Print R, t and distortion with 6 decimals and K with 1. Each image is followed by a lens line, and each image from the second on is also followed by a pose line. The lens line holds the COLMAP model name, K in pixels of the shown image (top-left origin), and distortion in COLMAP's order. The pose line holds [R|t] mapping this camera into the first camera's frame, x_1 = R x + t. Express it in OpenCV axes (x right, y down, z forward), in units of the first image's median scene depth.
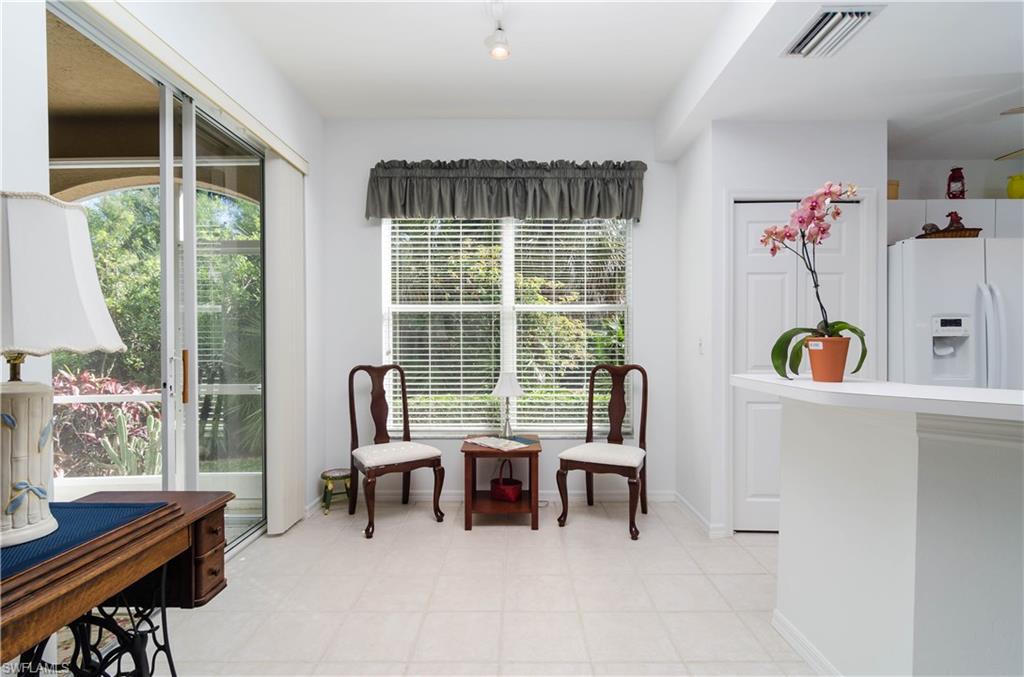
lens RADIAL K [[484.6, 0, 509.2], [0, 484.6, 343.0], [0, 0, 1]] dist [-0.003590, -0.000847]
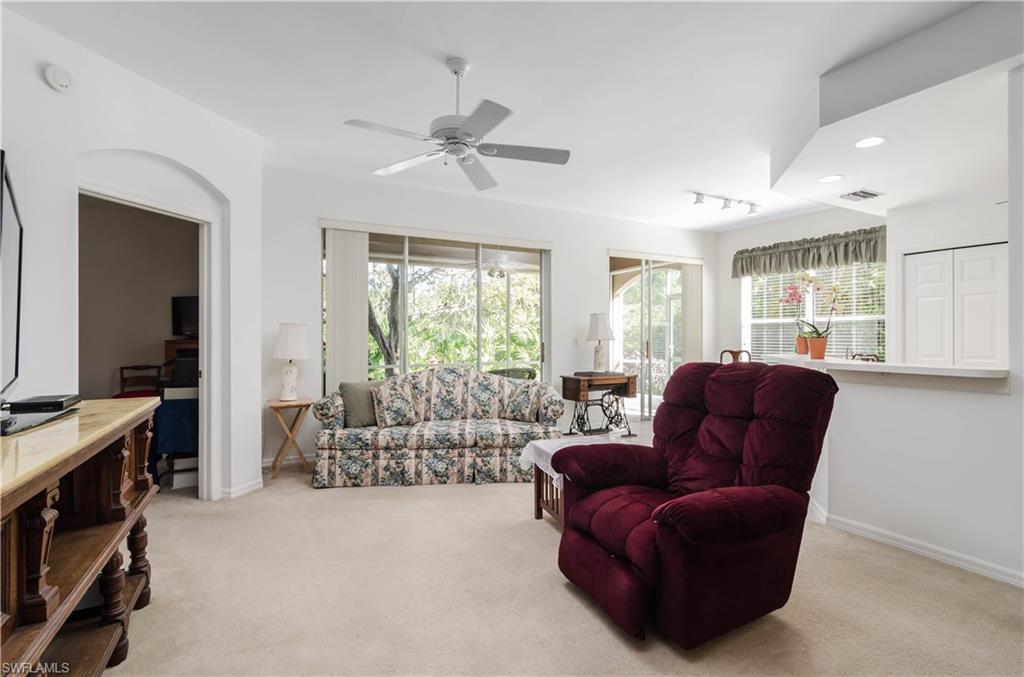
lens RADIAL K [[484.6, 0, 512.3], [0, 484.6, 337.1], [0, 0, 1]] dist [-0.003590, -0.000847]
pose [[0.476359, 0.002964, -0.879246, 1.083276], [-0.014447, 0.999886, -0.004456, 0.014135], [0.879132, 0.014826, 0.476347, -0.811075]]
